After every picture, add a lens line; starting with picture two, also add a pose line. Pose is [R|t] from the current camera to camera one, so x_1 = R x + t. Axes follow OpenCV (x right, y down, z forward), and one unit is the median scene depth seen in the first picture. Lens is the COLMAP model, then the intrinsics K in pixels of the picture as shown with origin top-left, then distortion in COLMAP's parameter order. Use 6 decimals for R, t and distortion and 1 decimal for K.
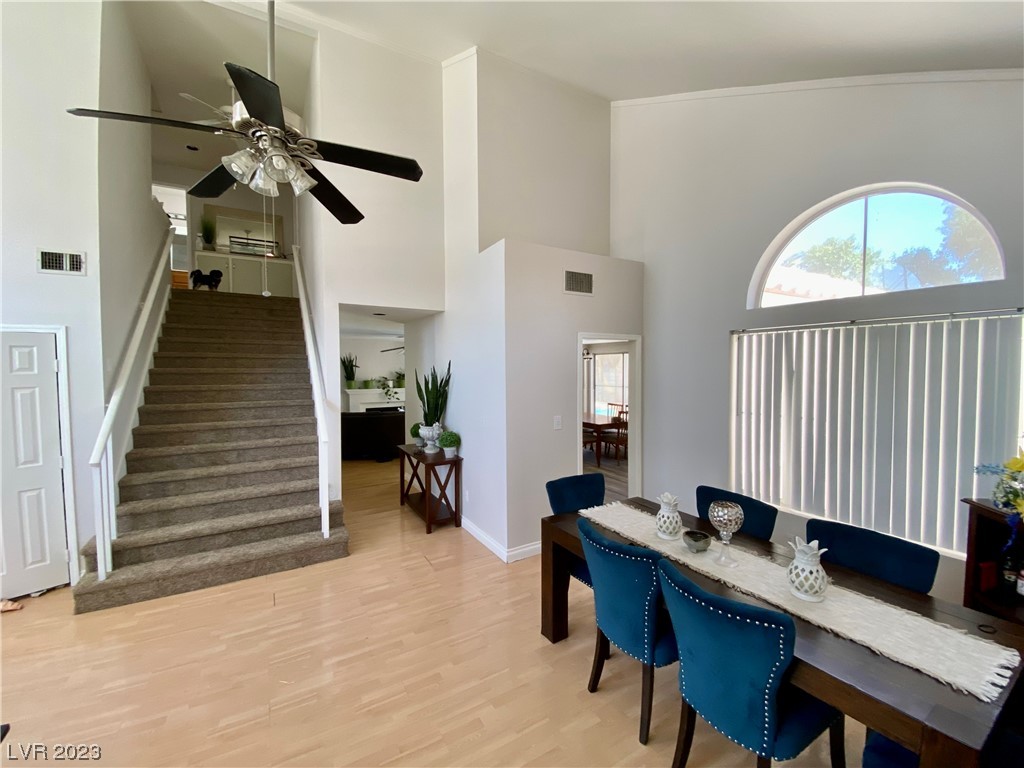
lens RADIAL K [[413.8, 0, 512.0], [0, 413.8, 384.0], [0, 0, 1]] dist [0.025814, -0.024217]
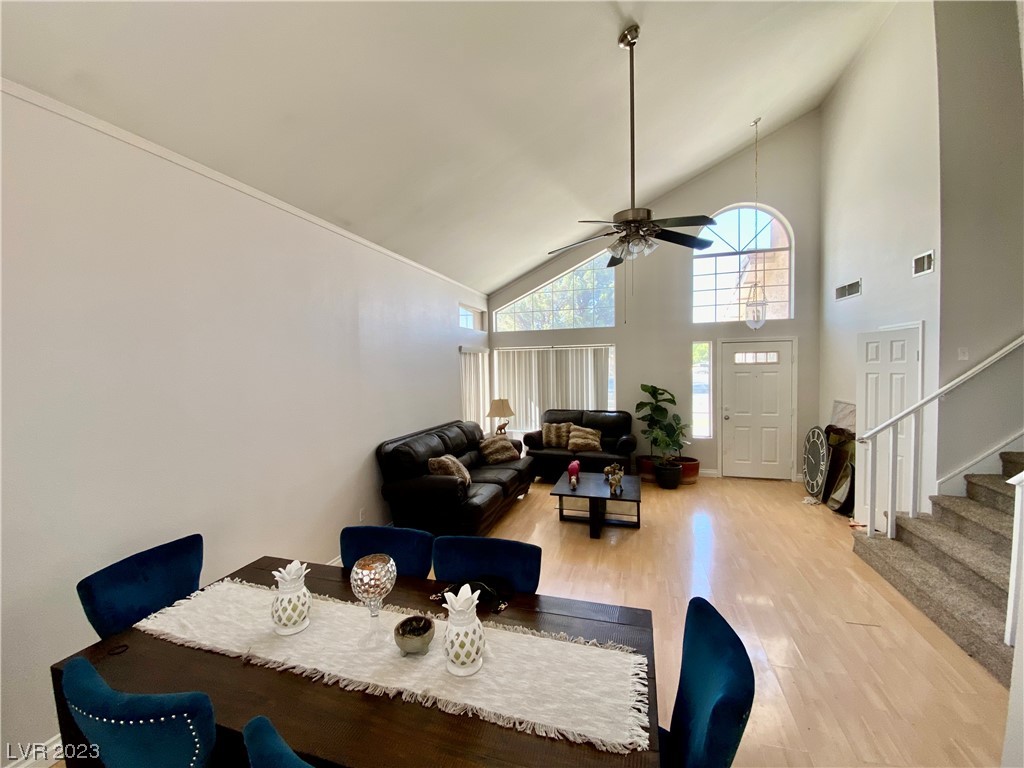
lens RADIAL K [[416.9, 0, 512.0], [0, 416.9, 384.0], [0, 0, 1]] dist [0.011135, -0.000349]
pose [[-0.737234, 0.052116, -0.673625, 0.491113], [-0.002950, 0.996763, 0.080345, -0.053058], [0.675631, 0.061221, -0.734693, 0.999082]]
